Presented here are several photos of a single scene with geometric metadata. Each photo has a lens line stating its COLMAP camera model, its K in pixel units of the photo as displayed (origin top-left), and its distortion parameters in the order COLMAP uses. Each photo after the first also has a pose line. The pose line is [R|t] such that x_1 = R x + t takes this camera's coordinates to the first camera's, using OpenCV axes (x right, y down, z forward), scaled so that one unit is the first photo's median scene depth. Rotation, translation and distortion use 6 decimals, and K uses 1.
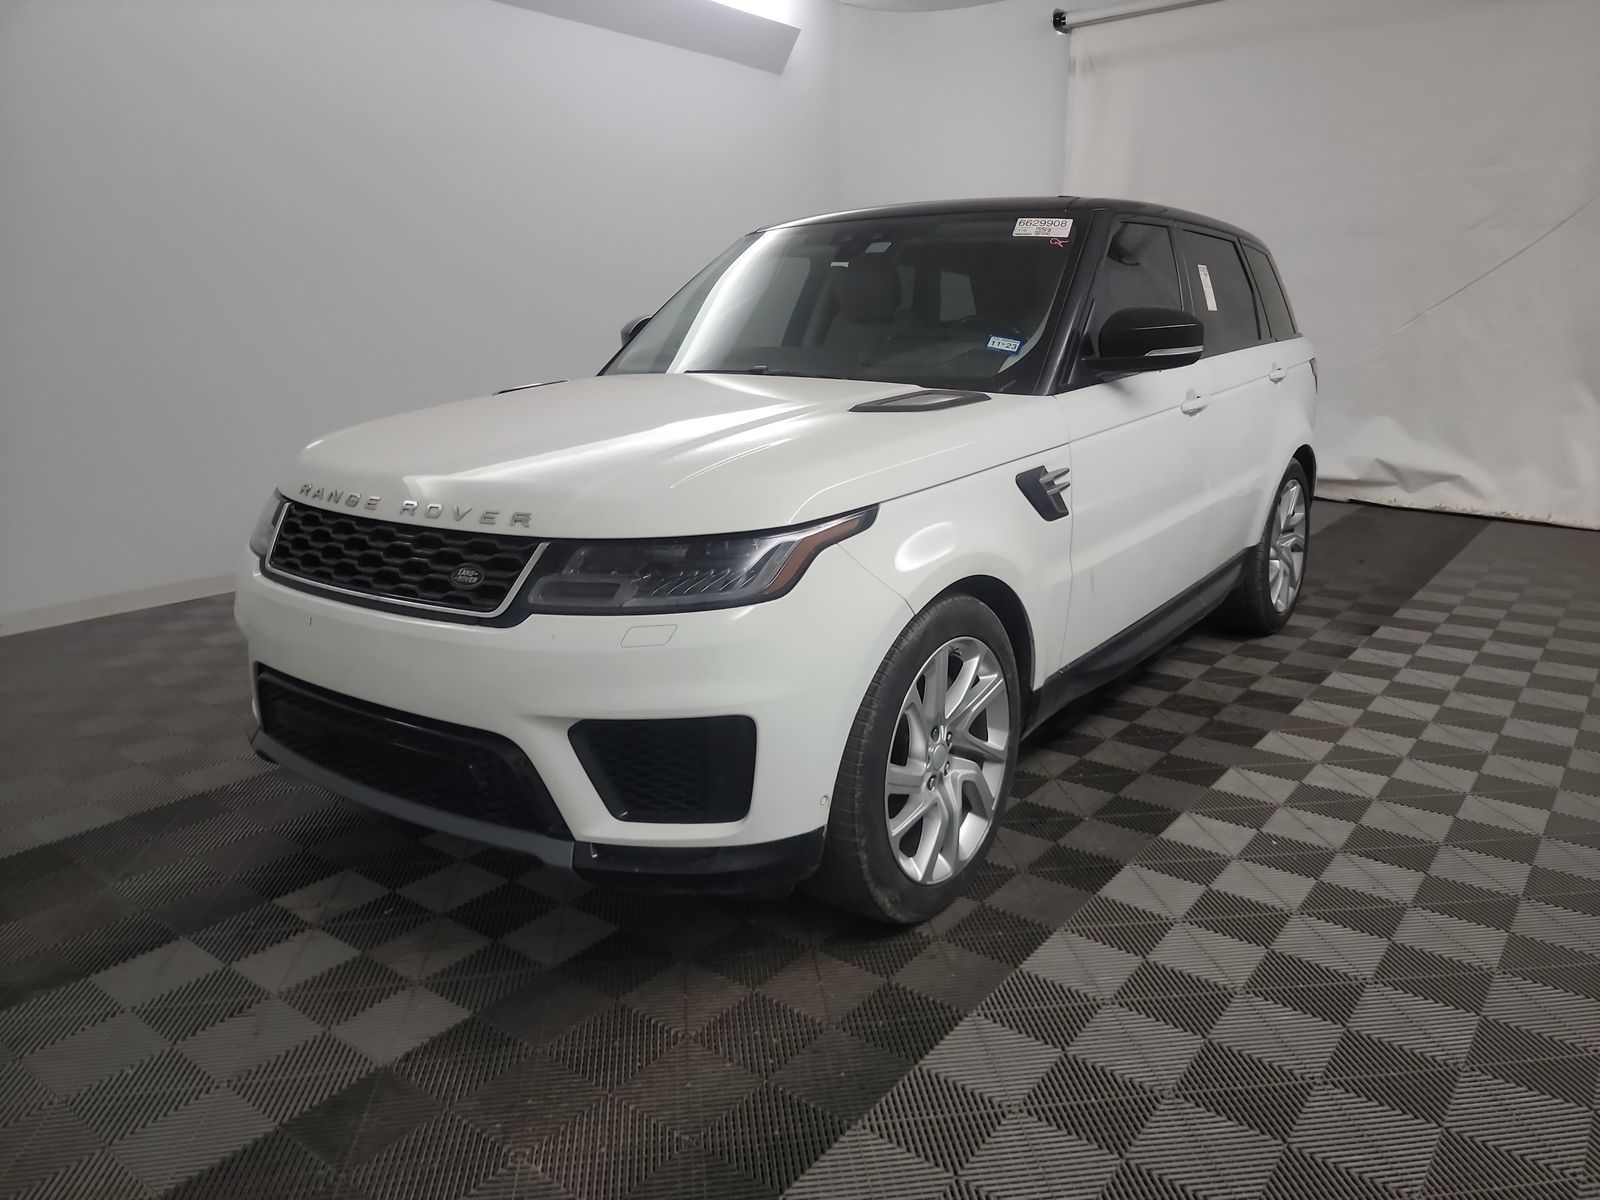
lens RADIAL K [[1130.4, 0, 800.0], [0, 1130.4, 600.0], [0, 0, 1]] dist [0.008183, -0.039508]
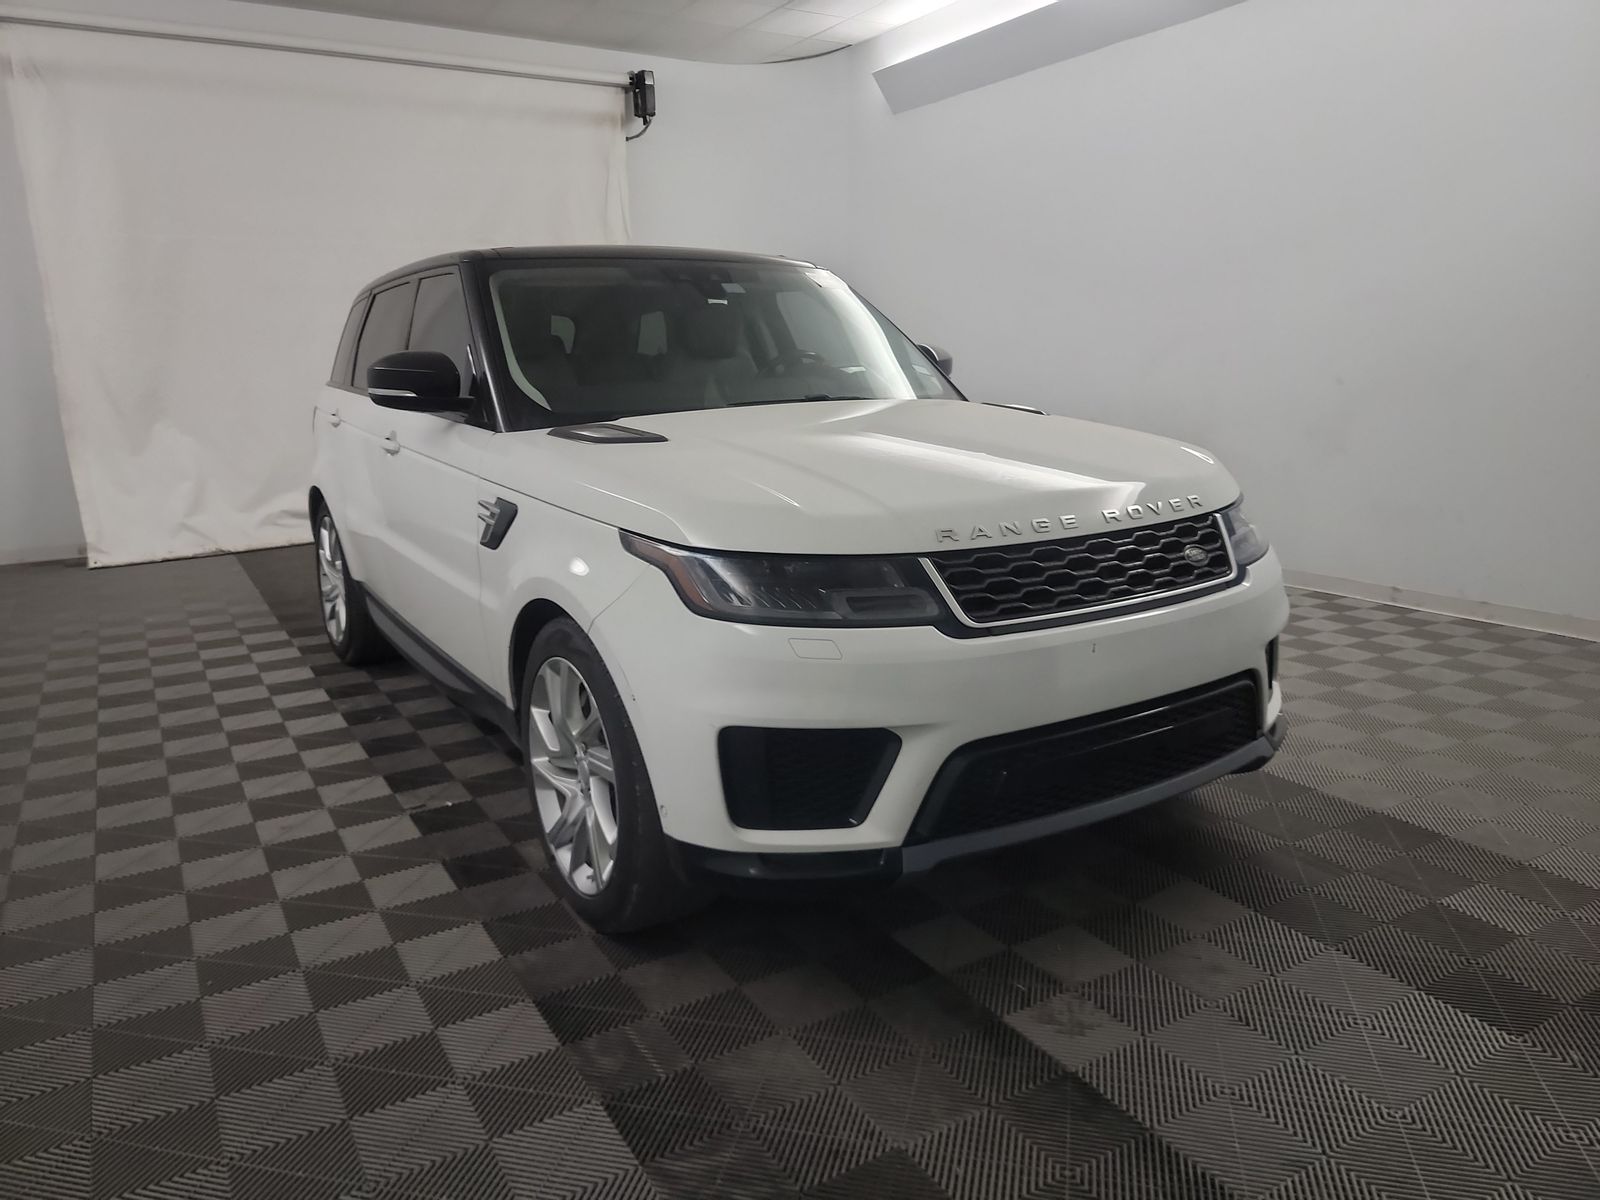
lens RADIAL K [[1130.4, 0, 800.0], [0, 1130.4, 600.0], [0, 0, 1]] dist [0.008183, -0.039508]
pose [[0.381365, -0.190242, 0.904637, -1.500658], [0.248136, 0.963749, 0.098067, -0.190686], [-0.890500, 0.187074, 0.414746, 0.877438]]
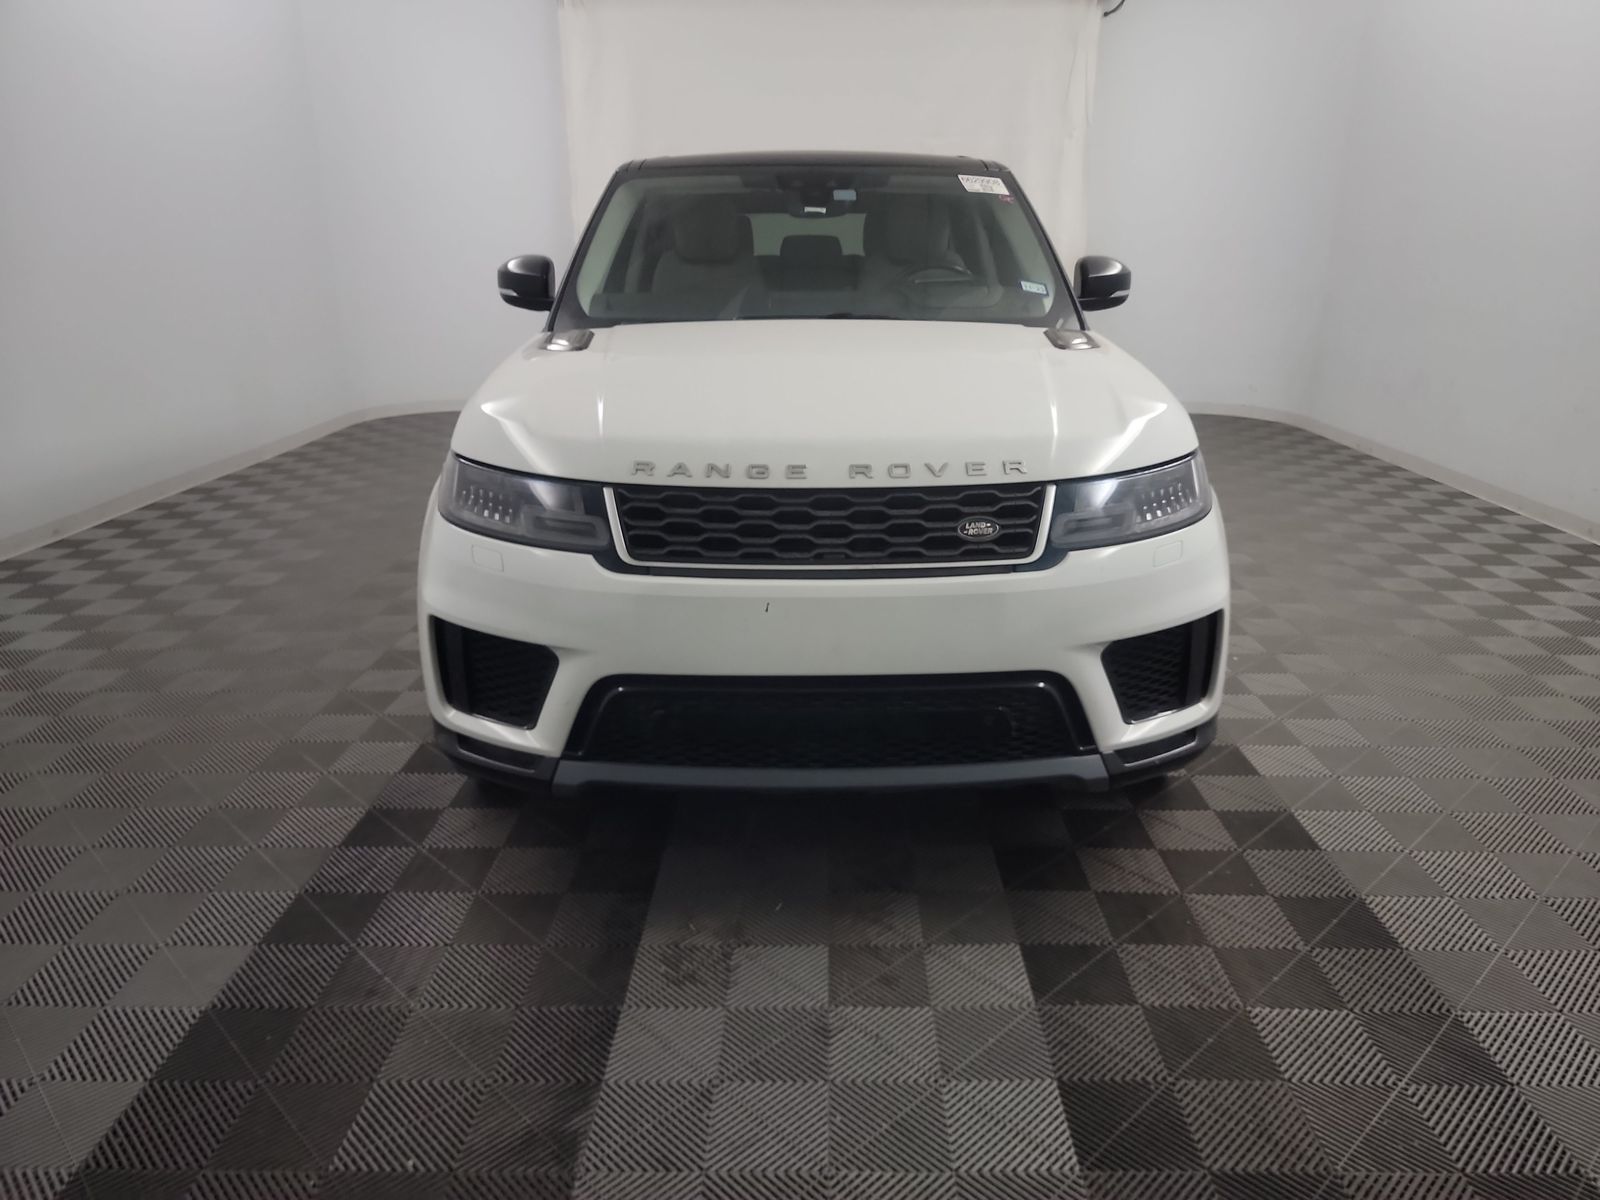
lens RADIAL K [[1130.4, 0, 800.0], [0, 1130.4, 600.0], [0, 0, 1]] dist [0.008183, -0.039508]
pose [[0.796034, -0.167687, 0.581559, -1.009491], [0.134552, 0.985839, 0.100083, -0.079870], [-0.590106, -0.001420, 0.807324, 0.272531]]
